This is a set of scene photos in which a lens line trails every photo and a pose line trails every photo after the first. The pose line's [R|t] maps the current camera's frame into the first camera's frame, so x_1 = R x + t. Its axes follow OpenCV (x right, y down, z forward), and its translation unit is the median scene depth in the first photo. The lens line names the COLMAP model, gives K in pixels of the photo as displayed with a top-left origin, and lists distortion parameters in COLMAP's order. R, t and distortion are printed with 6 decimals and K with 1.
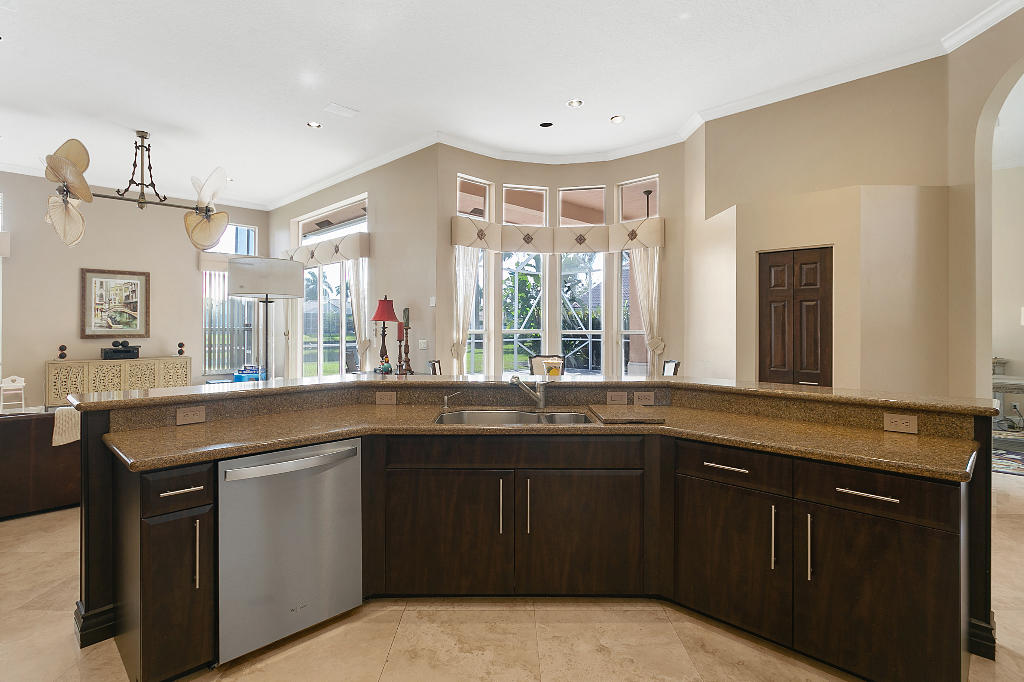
lens RADIAL K [[528.3, 0, 510.7], [0, 528.3, 322.0], [0, 0, 1]] dist [-0.002199, 0.001415]
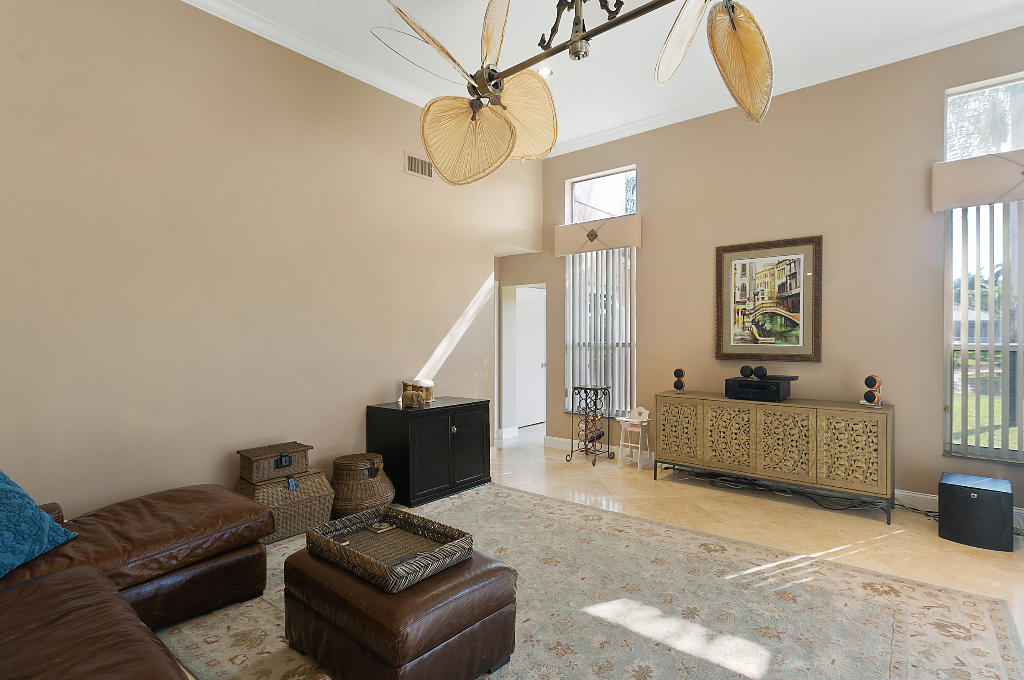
lens RADIAL K [[503.9, 0, 519.7], [0, 503.9, 335.9], [0, 0, 1]] dist [-0.000180, -0.001165]
pose [[0.105195, -0.003694, -0.994445, -0.237687], [0.009085, 0.999955, -0.002753, 0.003176], [0.994410, -0.008744, 0.105224, 0.692641]]
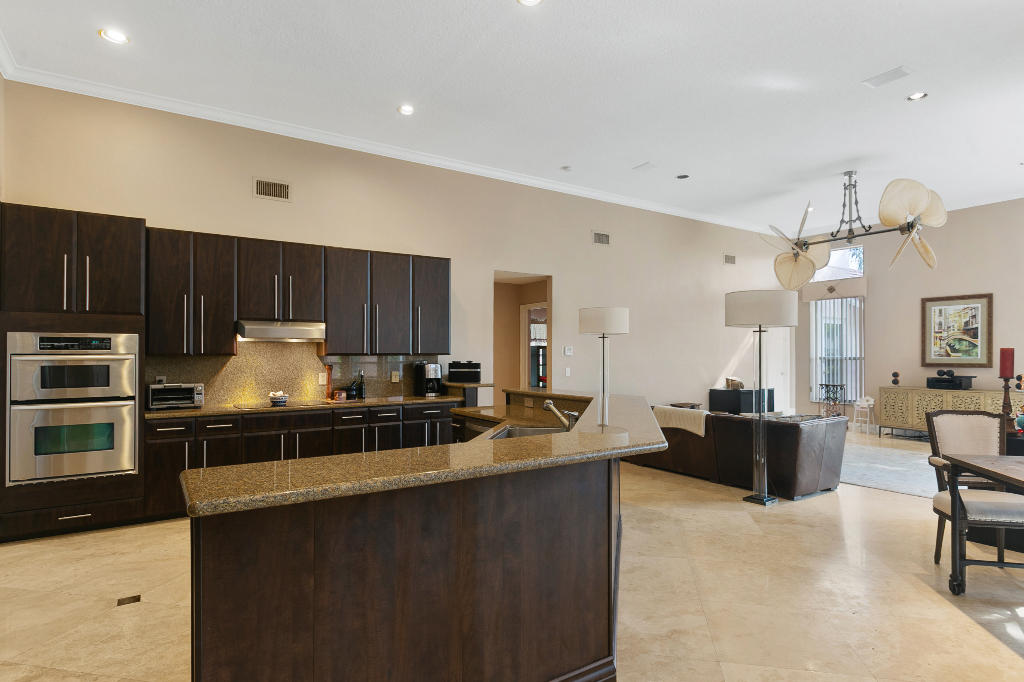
lens RADIAL K [[552.2, 0, 511.5], [0, 552.2, 347.1], [0, 0, 1]] dist [0.001456, 0.000068]
pose [[-0.187025, -0.013408, -0.982264, 0.391736], [0.009507, 0.999835, -0.015459, 0.002171], [0.982309, -0.012230, -0.186867, 0.407525]]
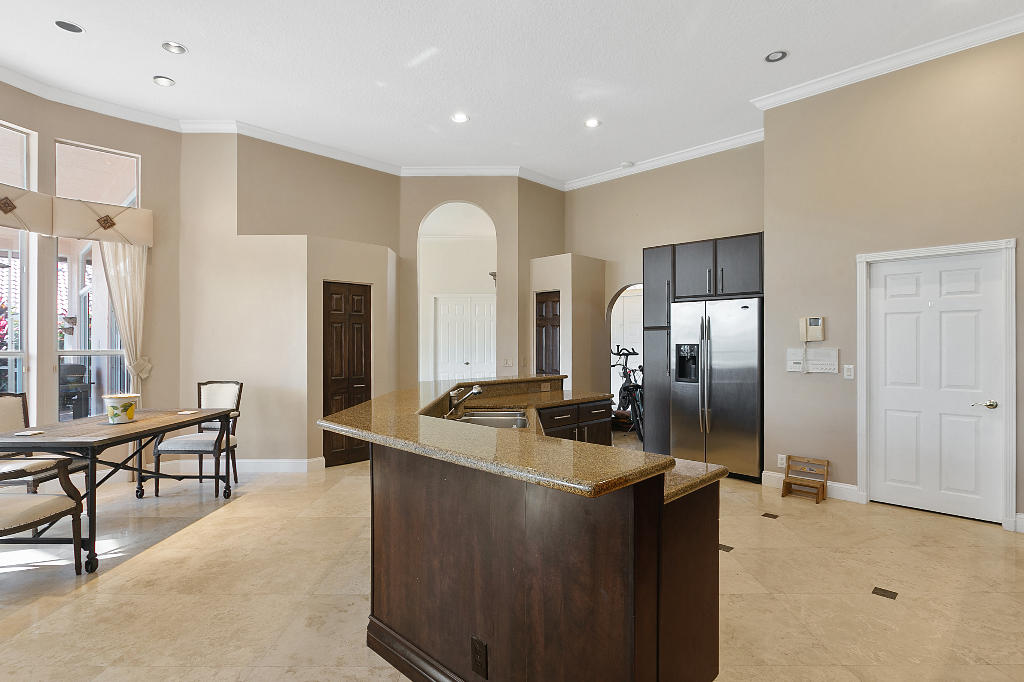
lens RADIAL K [[528.3, 0, 514.9], [0, 528.3, 335.9], [0, 0, 1]] dist [-0.002199, 0.001415]
pose [[-0.016496, 0.005836, 0.999847, -0.413987], [-0.005882, 0.999965, -0.005934, -0.001715], [-0.999847, -0.005979, -0.016461, 0.336164]]
